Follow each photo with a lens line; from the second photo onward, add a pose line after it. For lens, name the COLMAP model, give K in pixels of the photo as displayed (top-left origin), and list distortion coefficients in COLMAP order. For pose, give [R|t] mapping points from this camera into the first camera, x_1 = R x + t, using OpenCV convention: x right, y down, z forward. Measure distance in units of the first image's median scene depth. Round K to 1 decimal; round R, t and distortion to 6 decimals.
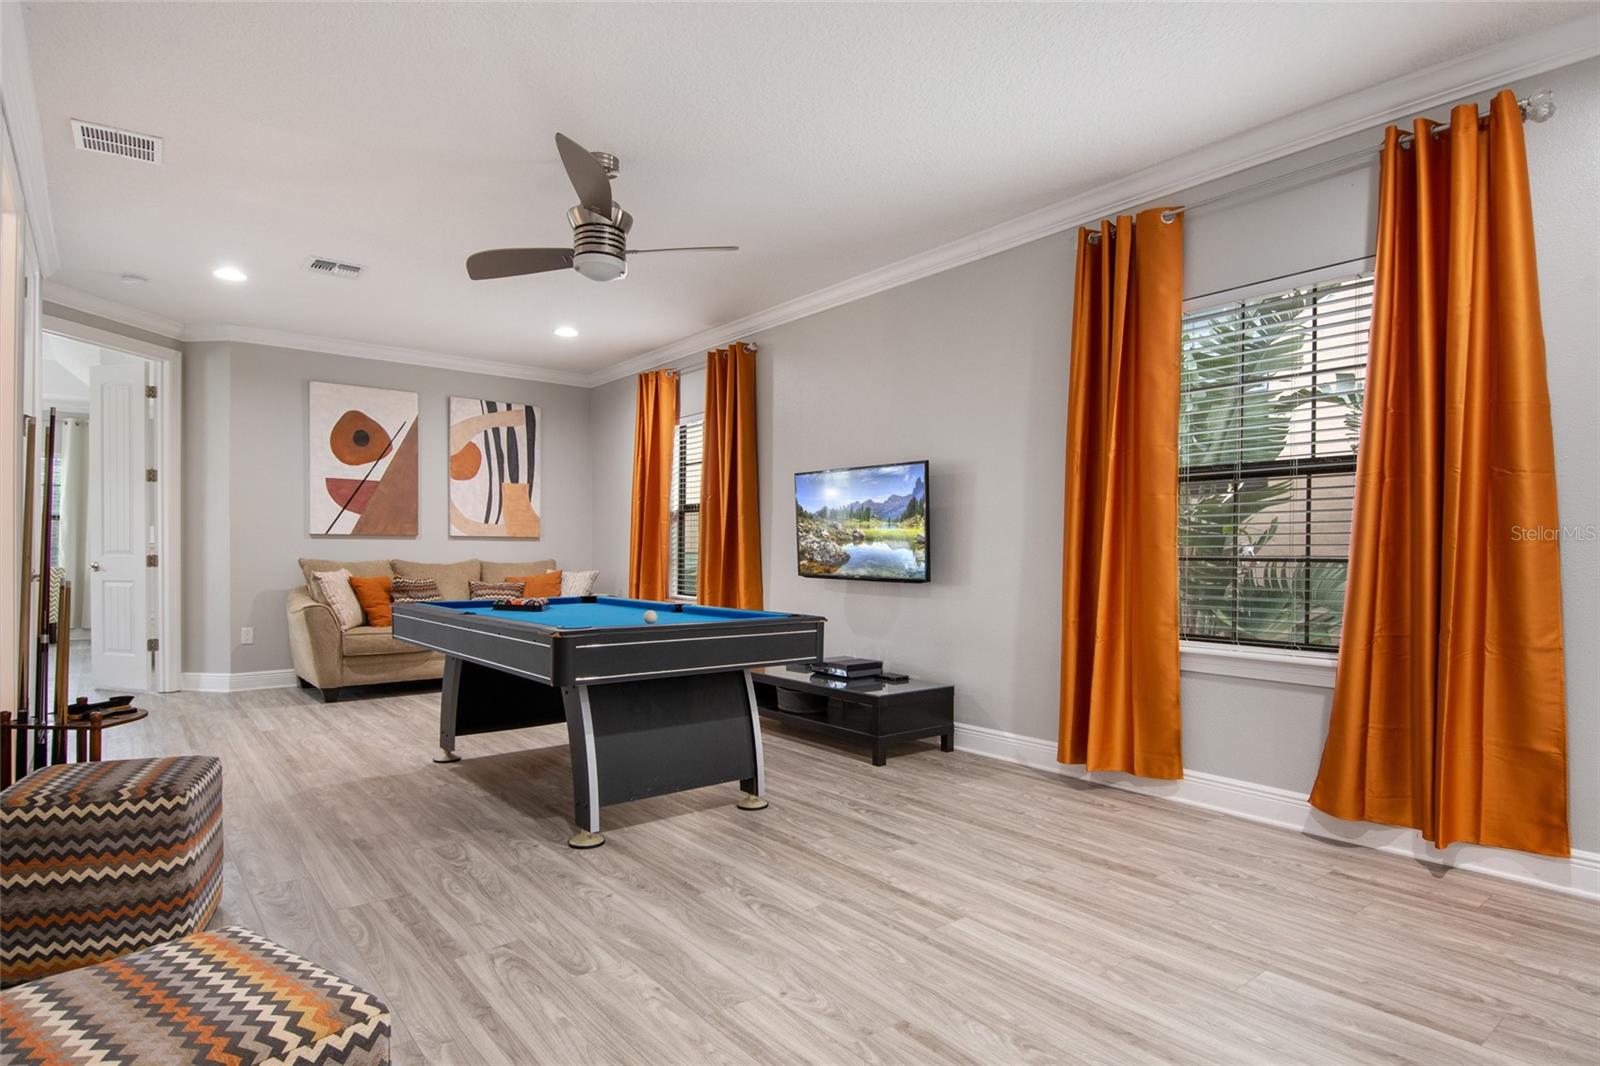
lens RADIAL K [[877.6, 0, 801.3], [0, 877.6, 540.9], [0, 0, 1]] dist [0.006518, 0.002564]
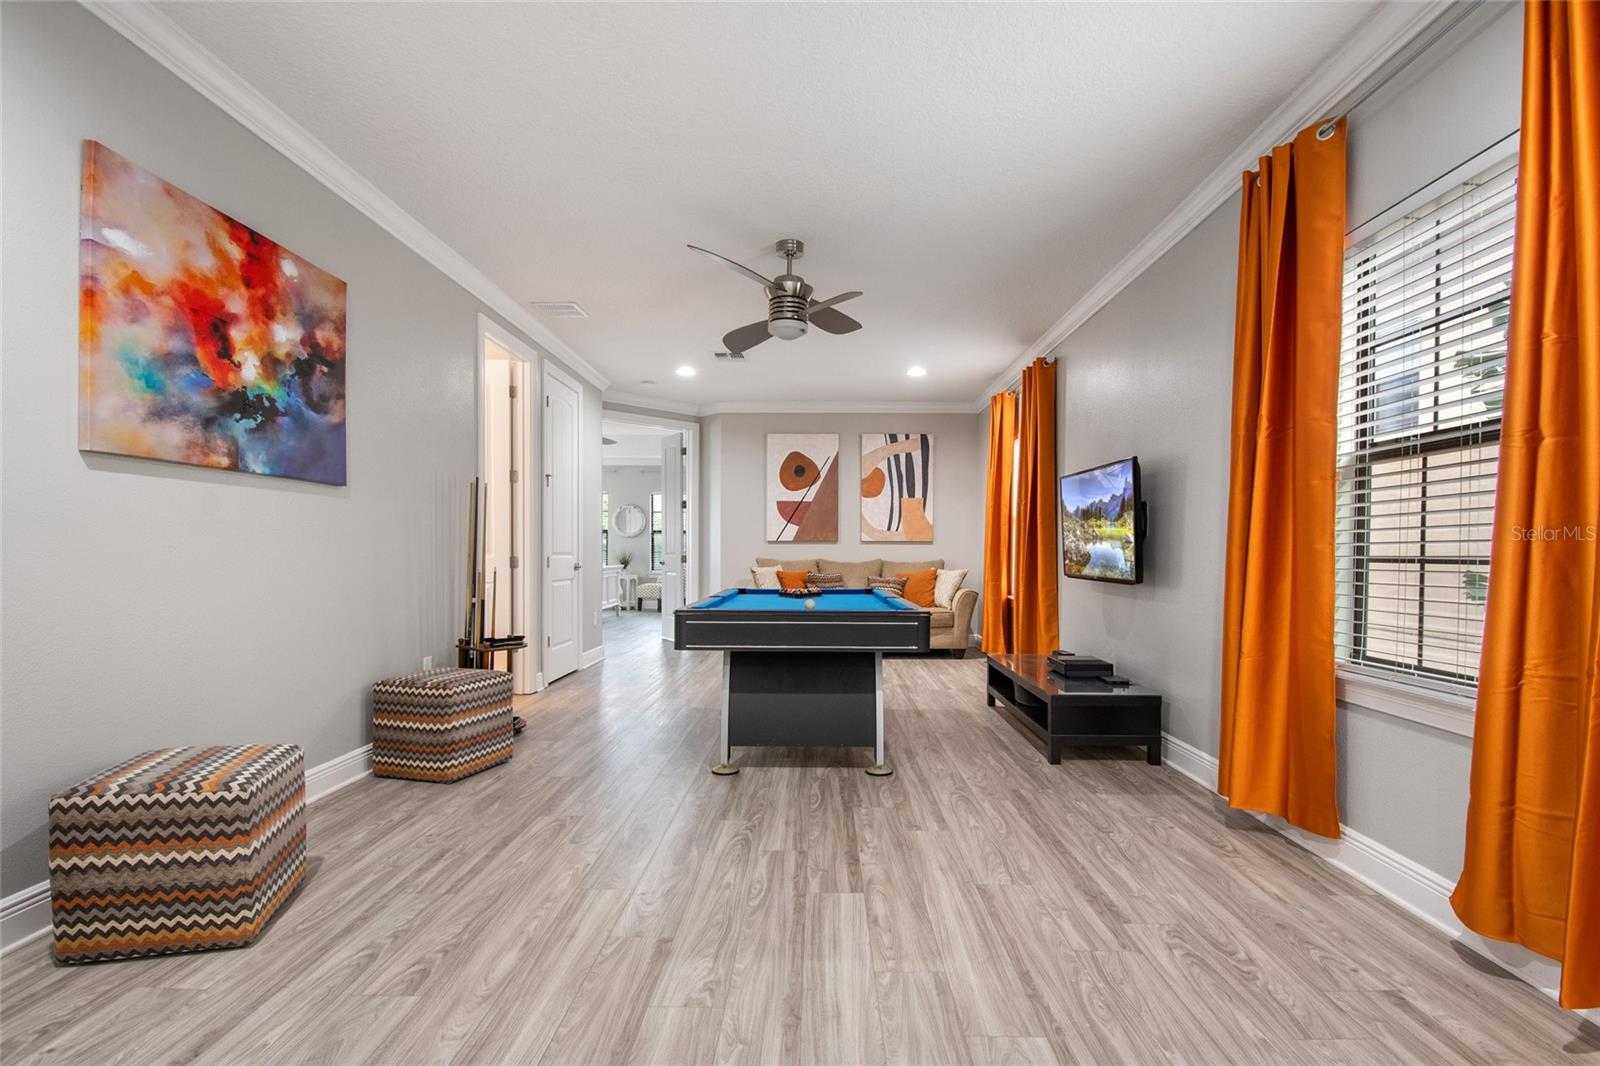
lens RADIAL K [[758.4, 0, 800.9], [0, 758.4, 540.7], [0, 0, 1]] dist [0.002076, -0.005560]
pose [[0.767169, -0.012587, -0.641322, 0.452357], [0.009408, 0.999921, -0.008372, 0.004171], [0.641376, 0.000389, 0.767226, 0.151987]]
